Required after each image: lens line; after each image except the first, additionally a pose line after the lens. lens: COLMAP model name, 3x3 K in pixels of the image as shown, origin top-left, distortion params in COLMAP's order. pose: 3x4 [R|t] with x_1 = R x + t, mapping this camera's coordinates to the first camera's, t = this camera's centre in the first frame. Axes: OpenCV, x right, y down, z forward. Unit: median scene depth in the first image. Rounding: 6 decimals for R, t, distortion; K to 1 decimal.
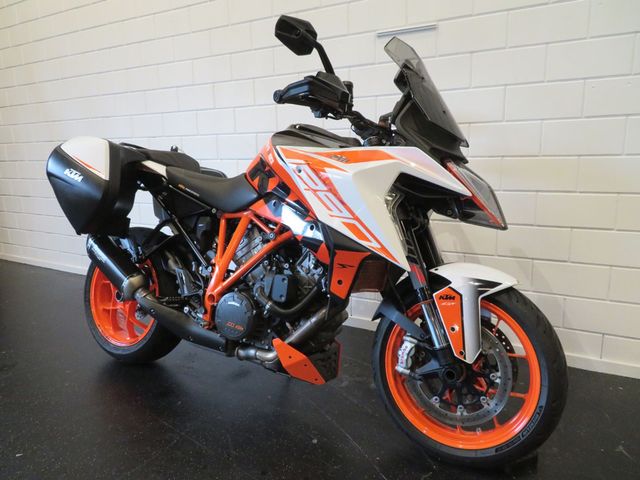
lens RADIAL K [[468.7, 0, 323.8], [0, 468.7, 242.1], [0, 0, 1]] dist [-0.001194, 0.000408]
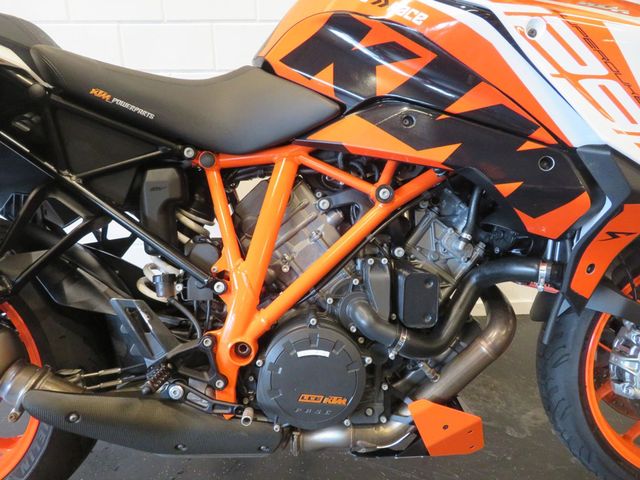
lens RADIAL K [[468.7, 0, 323.8], [0, 468.7, 242.1], [0, 0, 1]] dist [-0.001194, 0.000408]
pose [[0.850649, -0.149108, 0.504146, -0.434215], [0.099173, 0.987232, 0.124651, -0.031977], [-0.516296, -0.056037, 0.854575, 0.677883]]
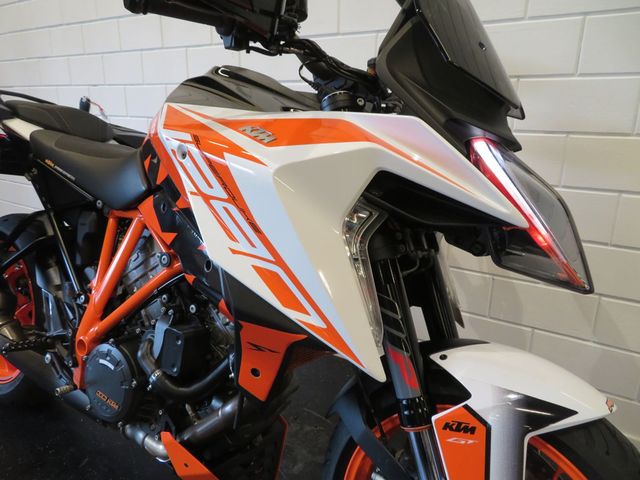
lens RADIAL K [[458.2, 0, 320.0], [0, 458.2, 240.0], [0, 0, 1]] dist [0.004713, 0.002608]
pose [[0.997427, 0.051498, -0.049868, 0.117791], [-0.047033, 0.995105, 0.086913, -0.103907], [0.054100, -0.084344, 0.994967, 0.476549]]
